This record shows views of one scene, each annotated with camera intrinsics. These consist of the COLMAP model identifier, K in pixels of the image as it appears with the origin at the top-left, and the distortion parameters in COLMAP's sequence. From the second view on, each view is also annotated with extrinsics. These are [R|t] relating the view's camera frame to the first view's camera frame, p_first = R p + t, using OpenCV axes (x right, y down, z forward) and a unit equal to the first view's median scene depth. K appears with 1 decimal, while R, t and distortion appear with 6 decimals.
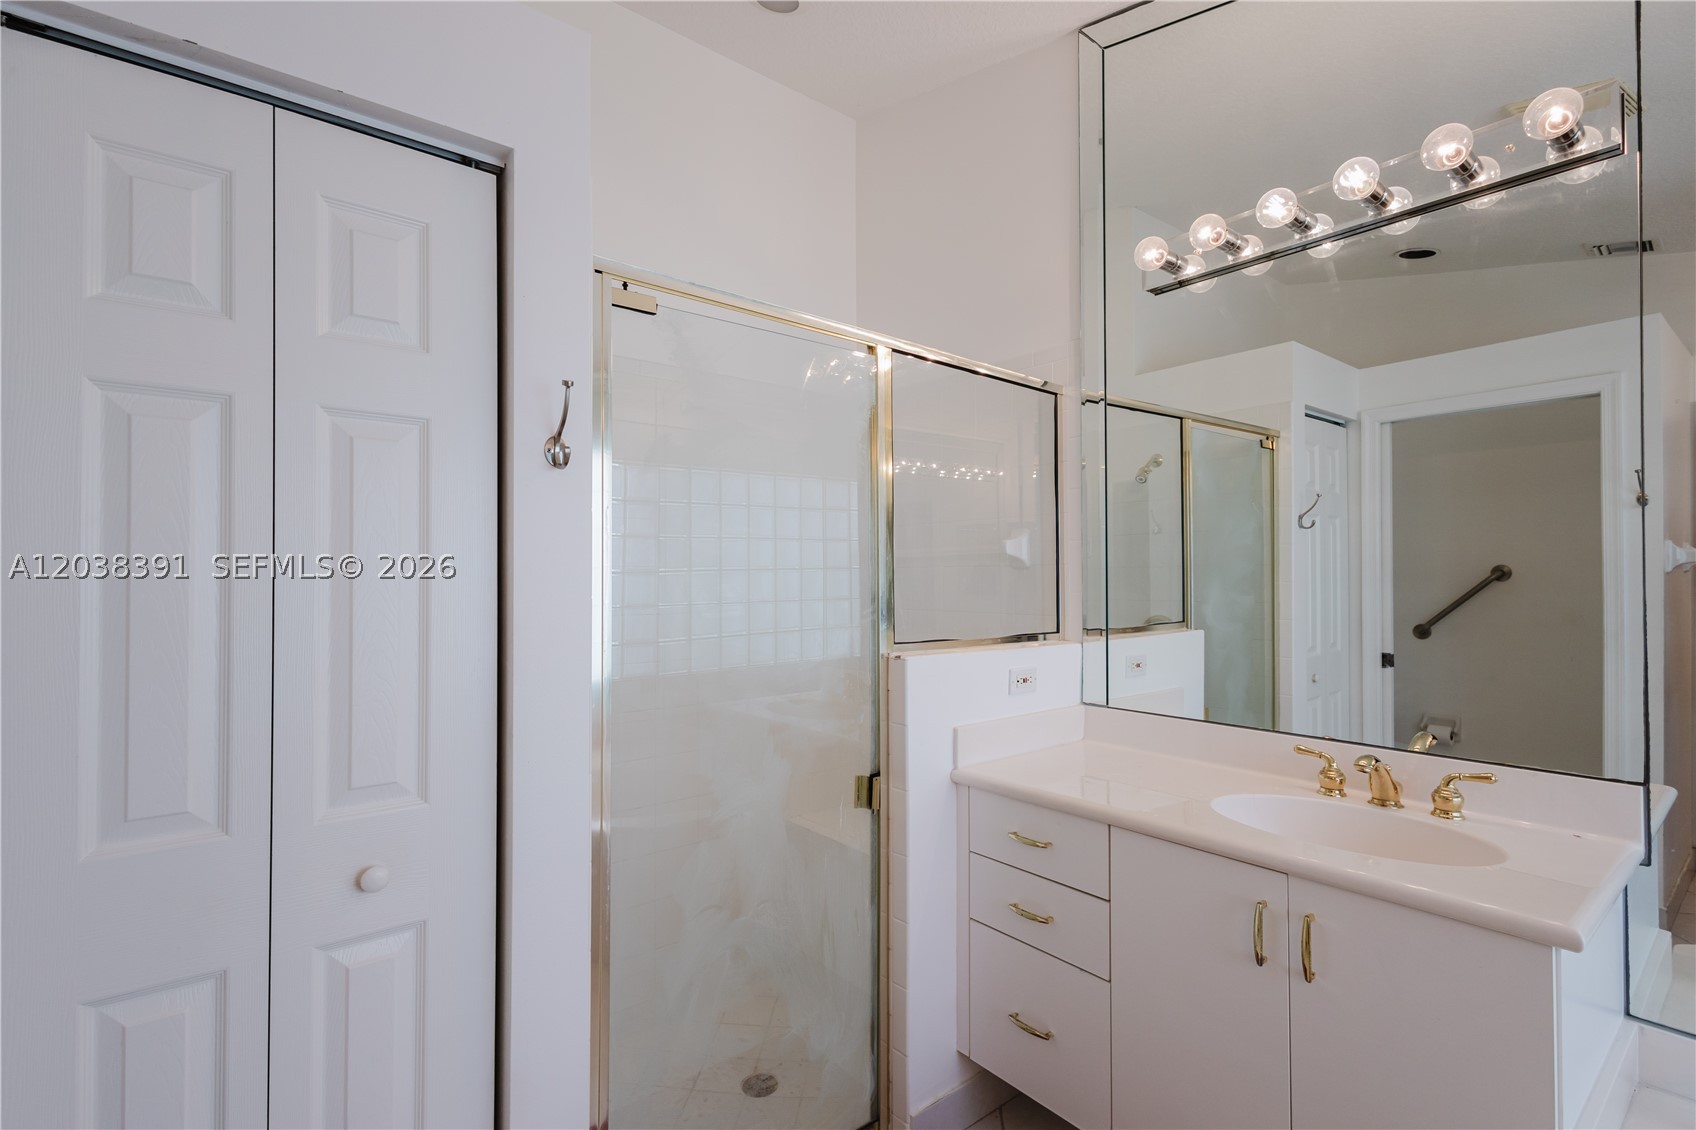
lens RADIAL K [[787.4, 0, 844.9], [0, 787.4, 571.1], [0, 0, 1]] dist [0.024966, -0.010021]
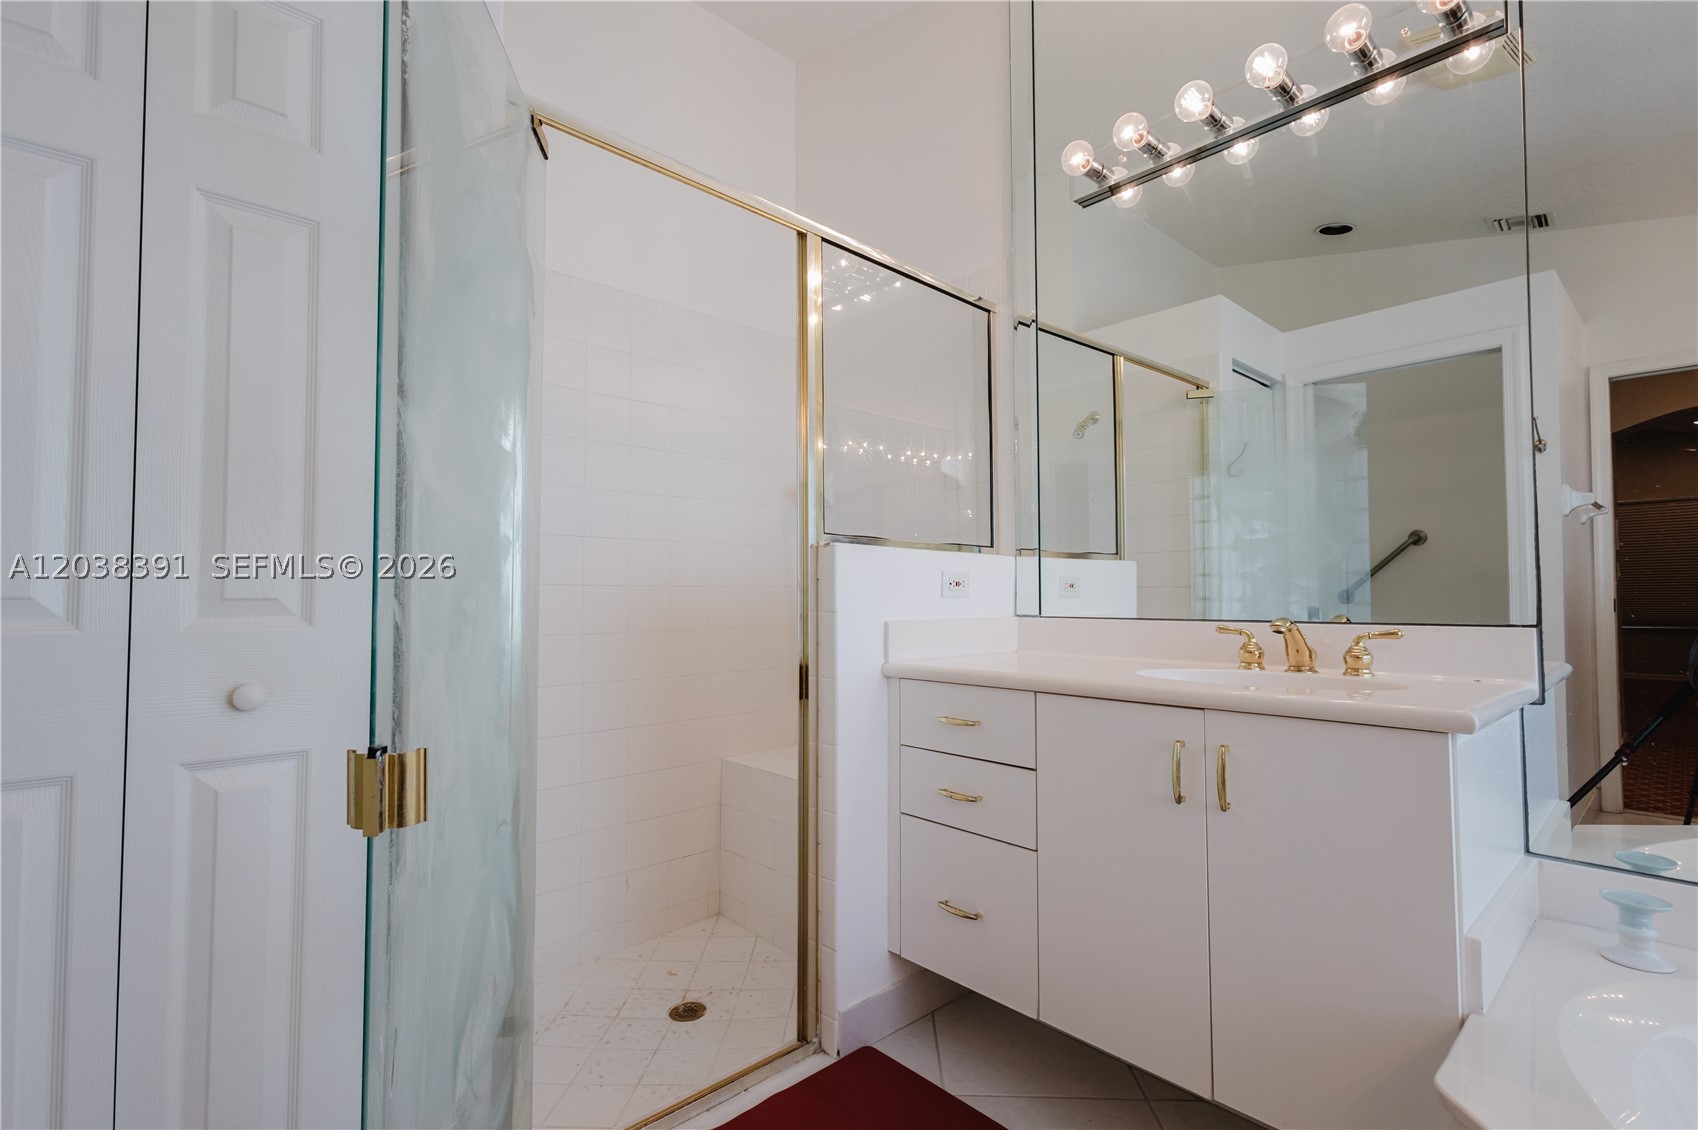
lens RADIAL K [[790.9, 0, 847.6], [0, 790.9, 568.3], [0, 0, 1]] dist [0.021897, -0.008704]
pose [[0.998054, 0.001687, 0.062330, 0.030141], [-0.000037, 0.999650, -0.026470, 0.161507], [-0.062352, 0.026416, 0.997705, 0.012422]]
